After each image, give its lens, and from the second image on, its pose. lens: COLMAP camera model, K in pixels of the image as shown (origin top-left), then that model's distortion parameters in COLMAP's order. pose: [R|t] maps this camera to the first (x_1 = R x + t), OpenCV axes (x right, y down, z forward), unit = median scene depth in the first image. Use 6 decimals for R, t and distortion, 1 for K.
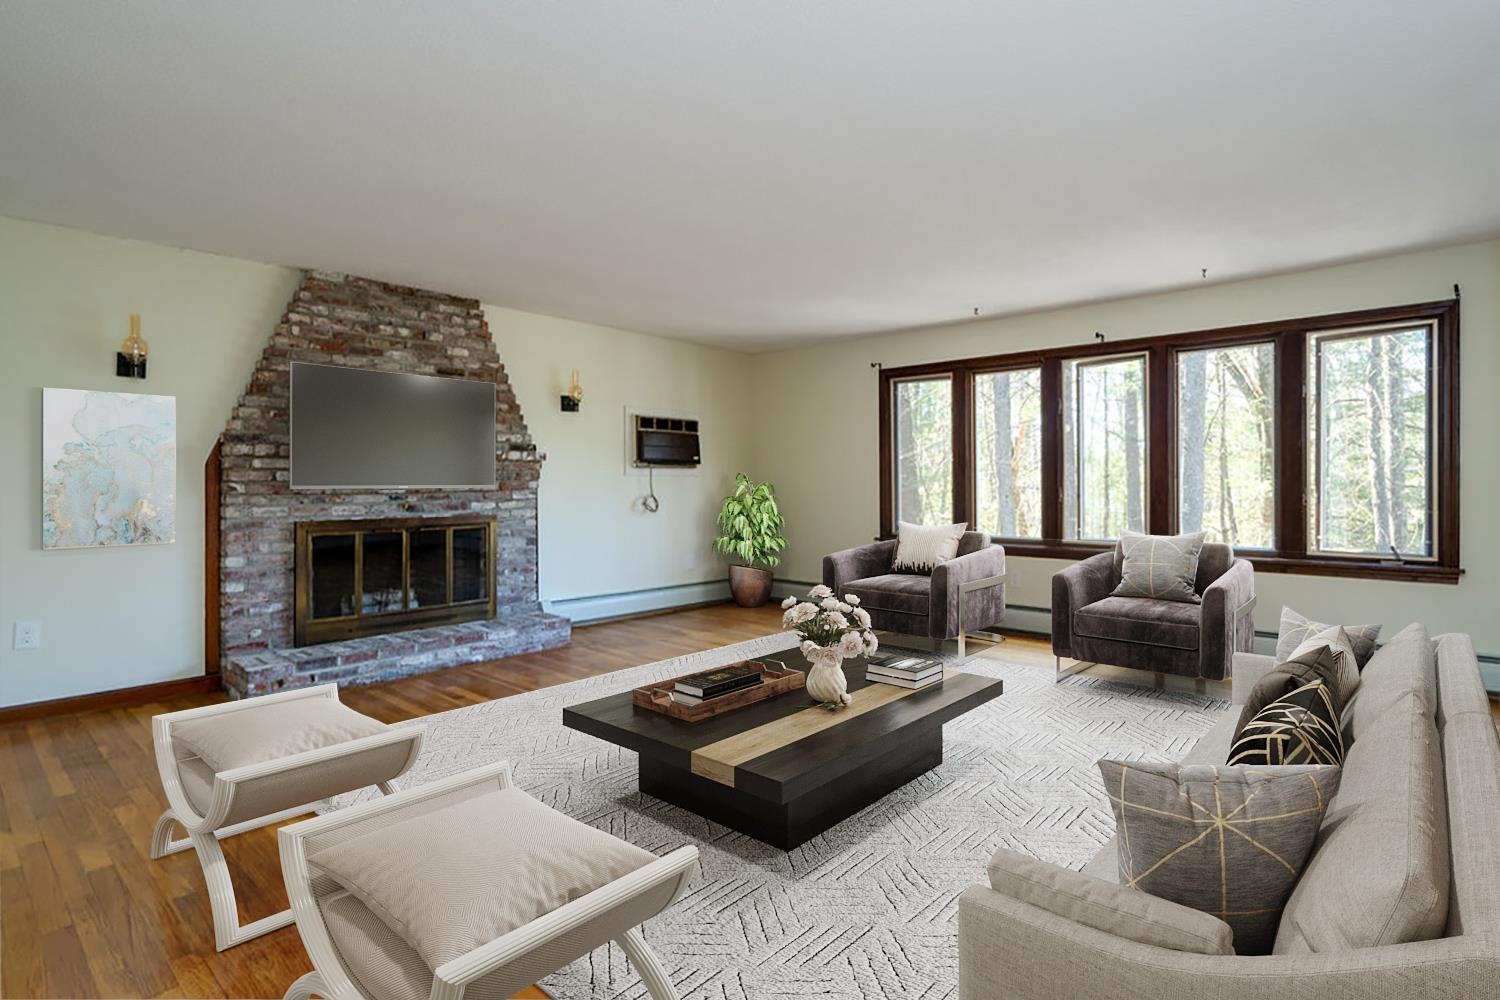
lens RADIAL K [[732.2, 0, 750.0], [0, 732.2, 500.0], [0, 0, 1]] dist [-0.000108, -0.000220]
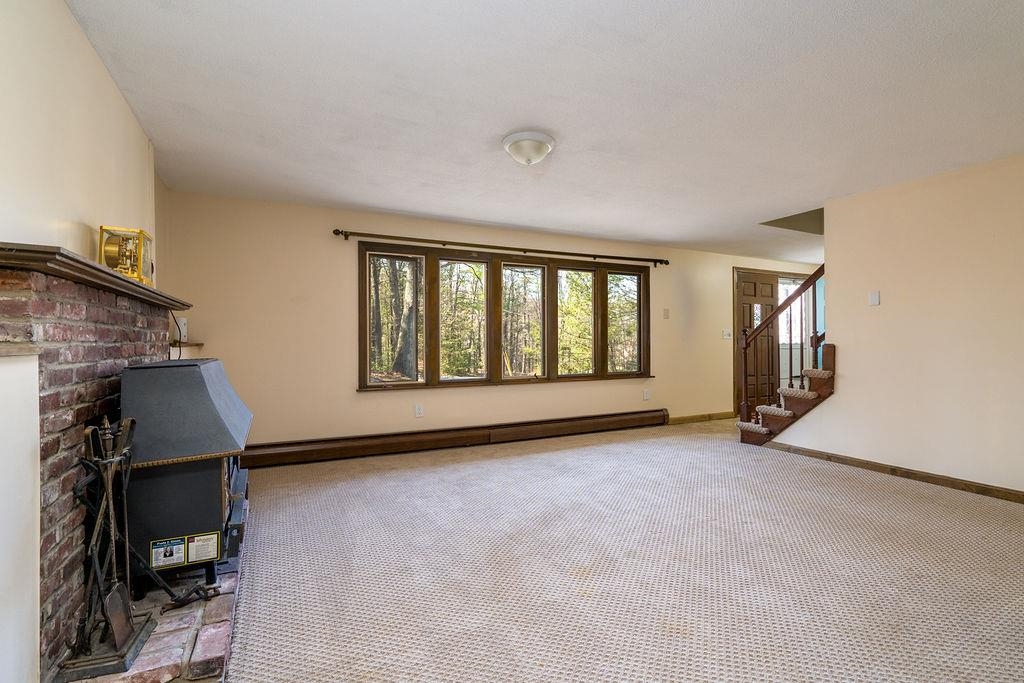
lens RADIAL K [[467.6, 0, 512.0], [0, 467.6, 341.5], [0, 0, 1]] dist [0.000086, -0.000001]
pose [[0.384434, -0.010283, 0.923095, -0.544146], [0.009223, 0.999931, 0.007298, -0.030637], [-0.923106, 0.005708, 0.384502, 0.654455]]
